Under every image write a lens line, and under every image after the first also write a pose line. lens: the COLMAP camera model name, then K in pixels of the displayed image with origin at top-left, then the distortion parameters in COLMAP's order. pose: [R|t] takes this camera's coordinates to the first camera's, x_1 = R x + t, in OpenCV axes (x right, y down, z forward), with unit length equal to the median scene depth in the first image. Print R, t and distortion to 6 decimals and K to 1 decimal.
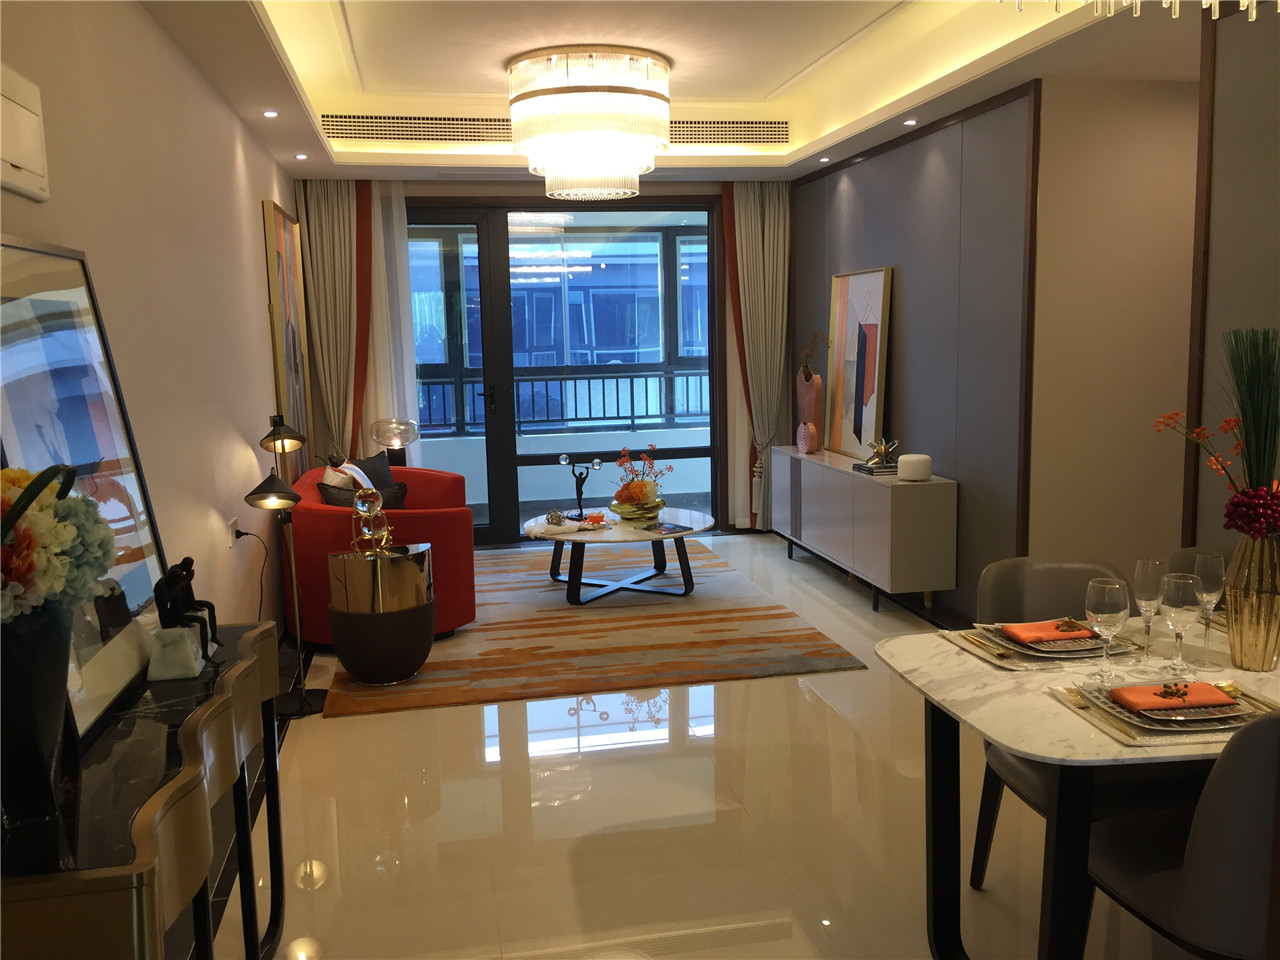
lens RADIAL K [[1101.6, 0, 640.0], [0, 1101.6, 480.0], [0, 0, 1]] dist [0.080970, -0.113685]
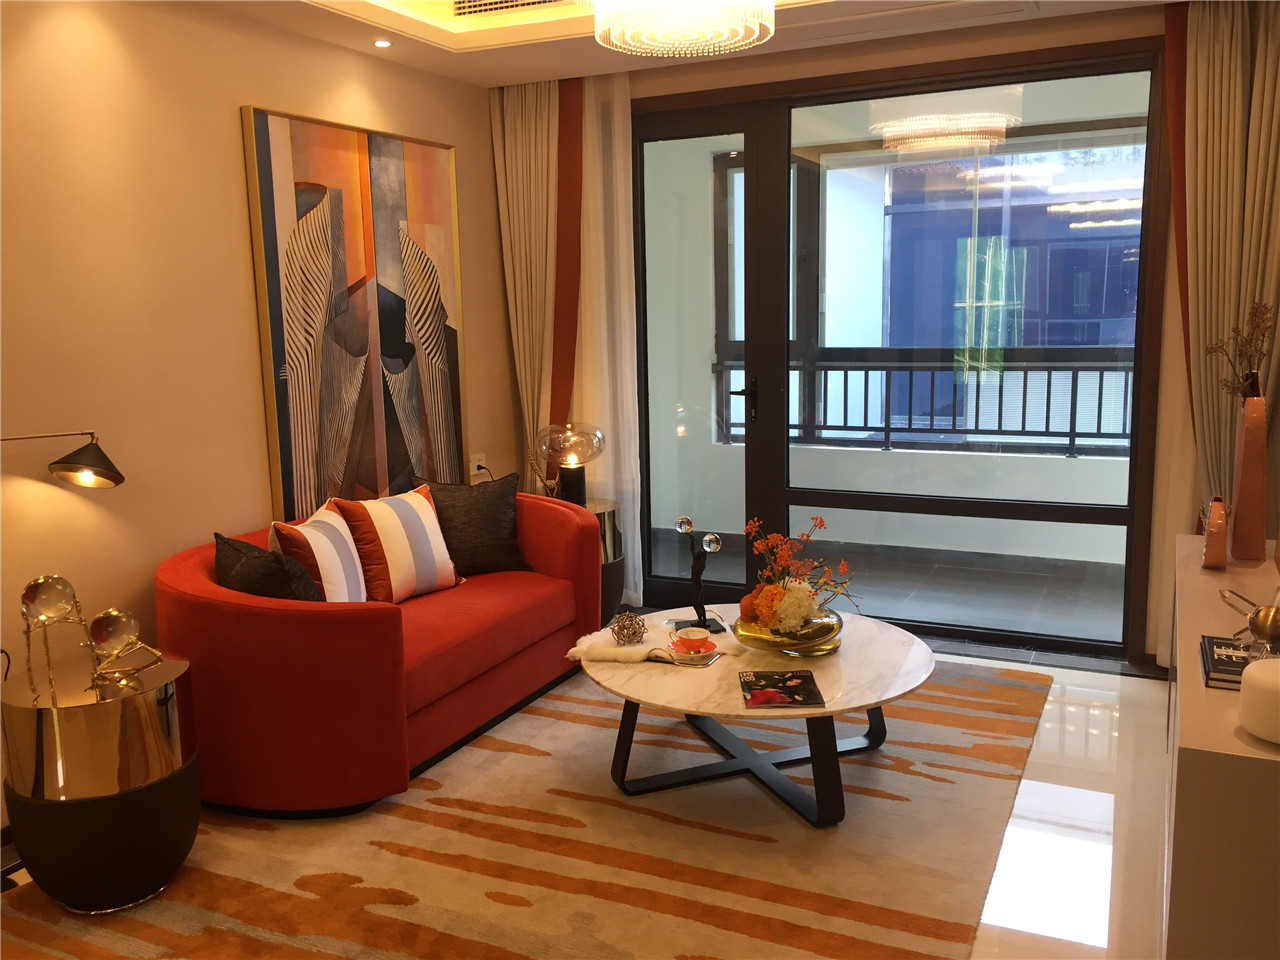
lens RADIAL K [[1101.6, 0, 640.0], [0, 1101.6, 480.0], [0, 0, 1]] dist [0.080970, -0.113685]
pose [[0.806571, 0.101274, -0.582398, 0.216843], [-0.080807, 0.994856, 0.061087, -0.065886], [0.585589, -0.002209, 0.810605, 0.463079]]
